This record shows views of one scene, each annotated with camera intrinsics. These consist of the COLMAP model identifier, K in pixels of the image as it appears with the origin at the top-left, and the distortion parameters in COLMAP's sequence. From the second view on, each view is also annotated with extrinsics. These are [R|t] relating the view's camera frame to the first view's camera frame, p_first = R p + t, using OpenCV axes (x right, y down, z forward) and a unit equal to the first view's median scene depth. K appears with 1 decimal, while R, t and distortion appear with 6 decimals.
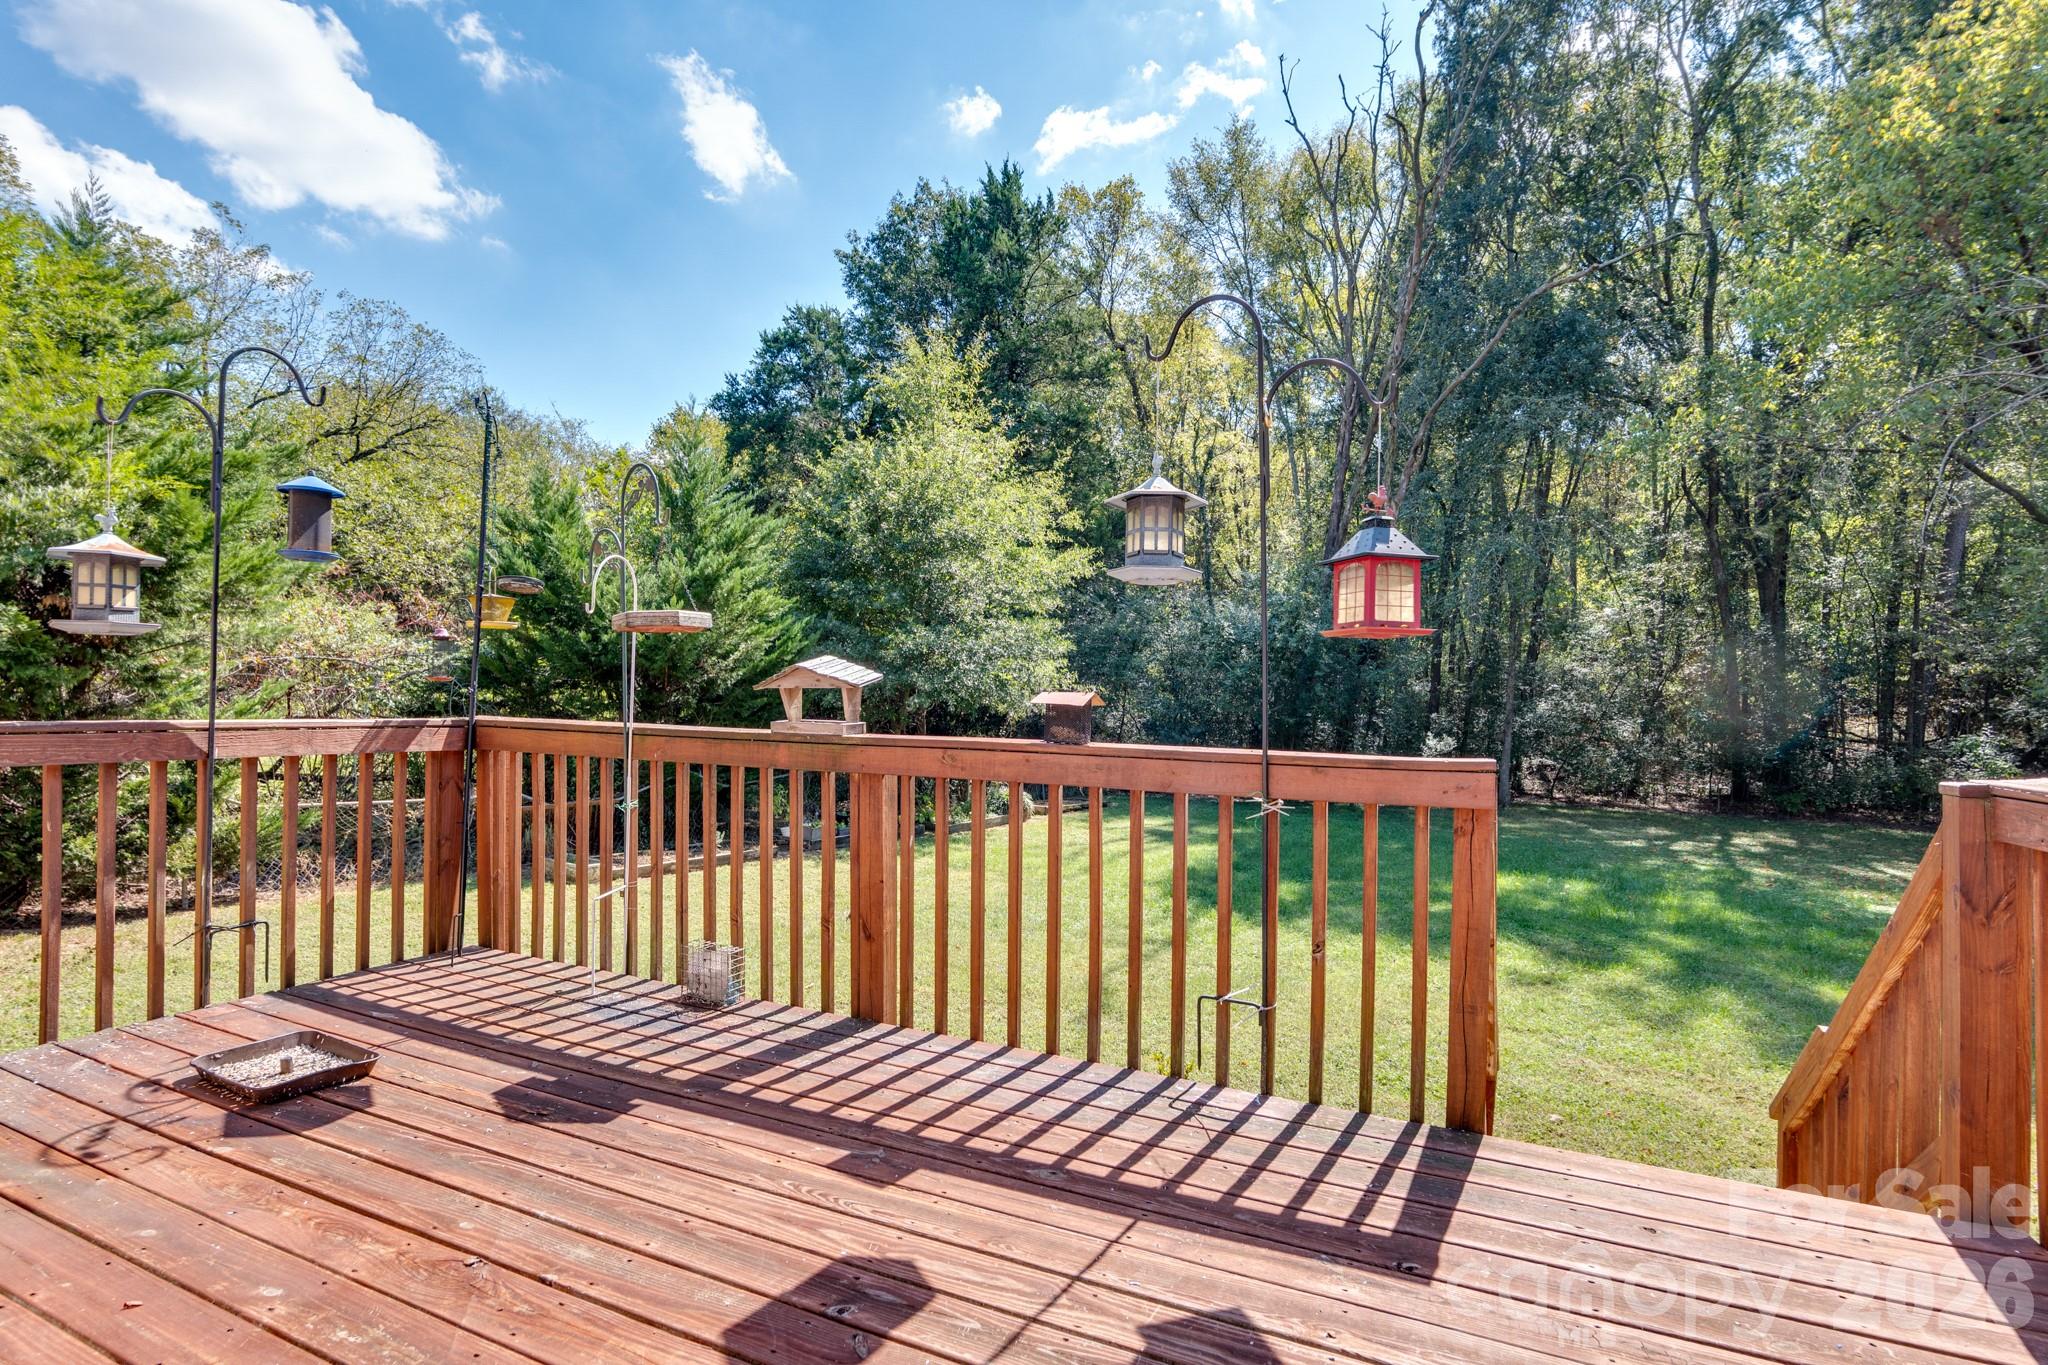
lens RADIAL K [[956.2, 0, 1012.0], [0, 956.2, 683.1], [0, 0, 1]] dist [-0.000025, 0.000036]
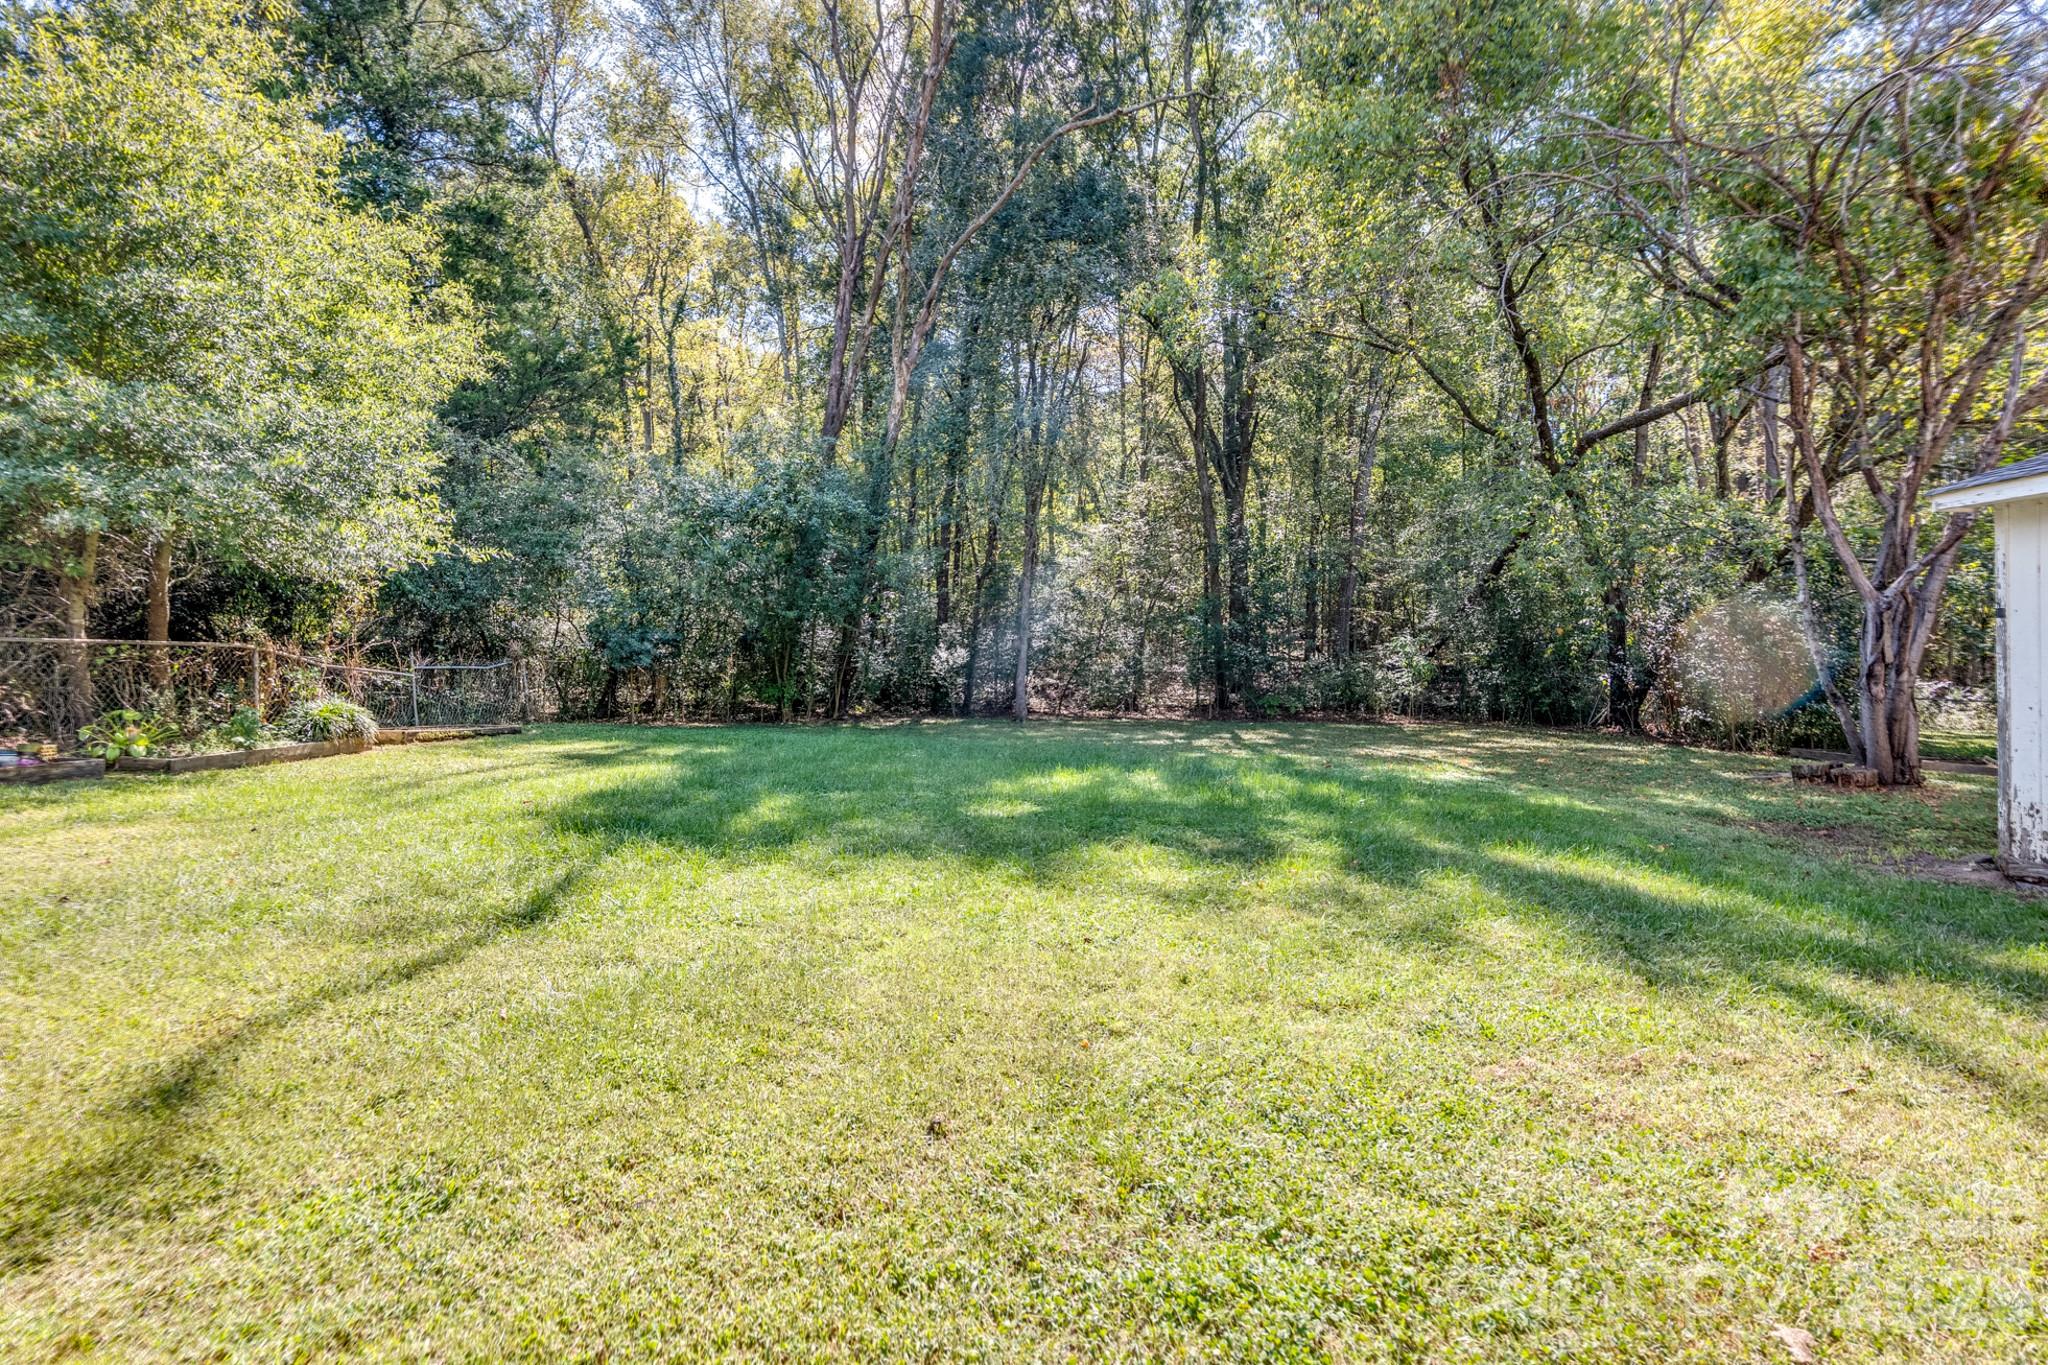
lens RADIAL K [[956.2, 0, 1012.0], [0, 956.2, 683.1], [0, 0, 1]] dist [-0.000025, 0.000036]
pose [[0.866138, -0.008891, 0.499726, 0.054399], [-0.005694, 0.999601, 0.027652, 0.061629], [-0.499773, -0.026796, 0.865742, 0.206353]]
